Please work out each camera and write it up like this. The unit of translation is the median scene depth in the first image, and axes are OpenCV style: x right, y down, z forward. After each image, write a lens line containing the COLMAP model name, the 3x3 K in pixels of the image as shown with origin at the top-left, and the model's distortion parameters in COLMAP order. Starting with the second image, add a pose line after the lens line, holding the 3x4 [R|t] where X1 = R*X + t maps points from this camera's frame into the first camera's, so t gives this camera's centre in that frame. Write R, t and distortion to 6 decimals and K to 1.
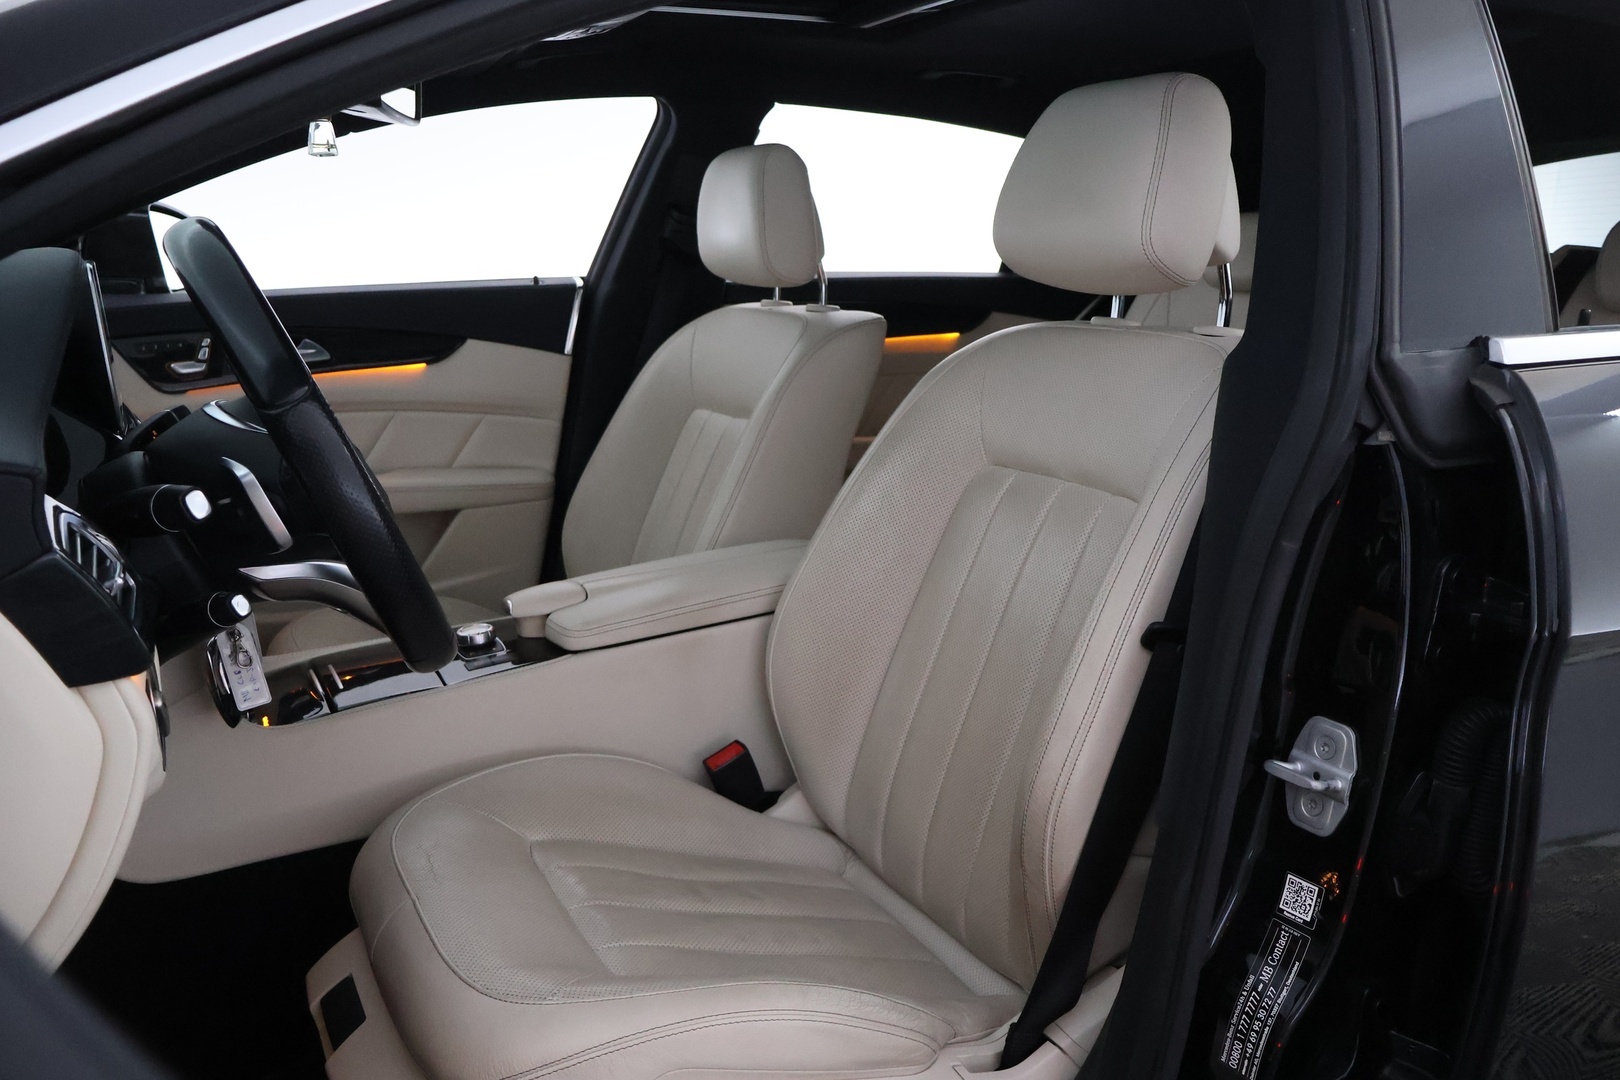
lens RADIAL K [[1340.1, 0, 810.2], [0, 1340.1, 548.9], [0, 0, 1]] dist [-0.006626, 0.018020]
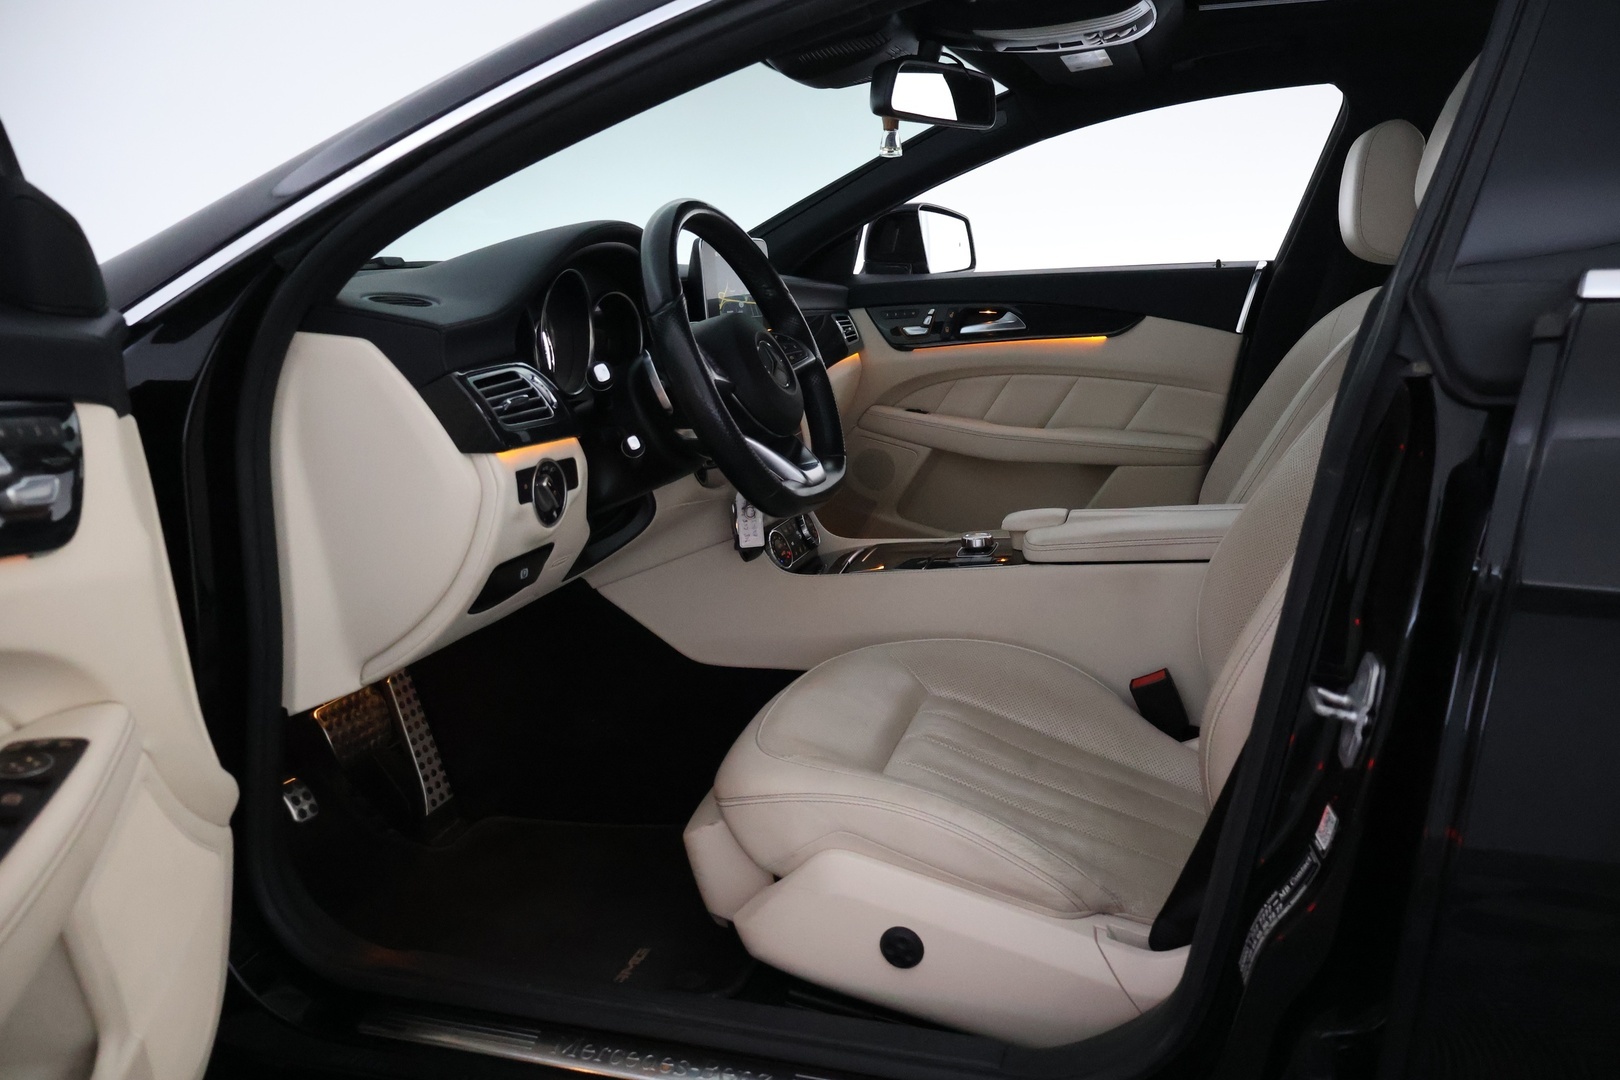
lens RADIAL K [[1340.1, 0, 806.4], [0, 1340.1, 533.7], [0, 0, 1]] dist [-0.006626, 0.018020]
pose [[0.733851, 0.124668, -0.667773, 0.313453], [-0.138869, 0.989788, 0.032175, 0.027786], [0.664964, 0.069122, 0.743670, -0.010012]]
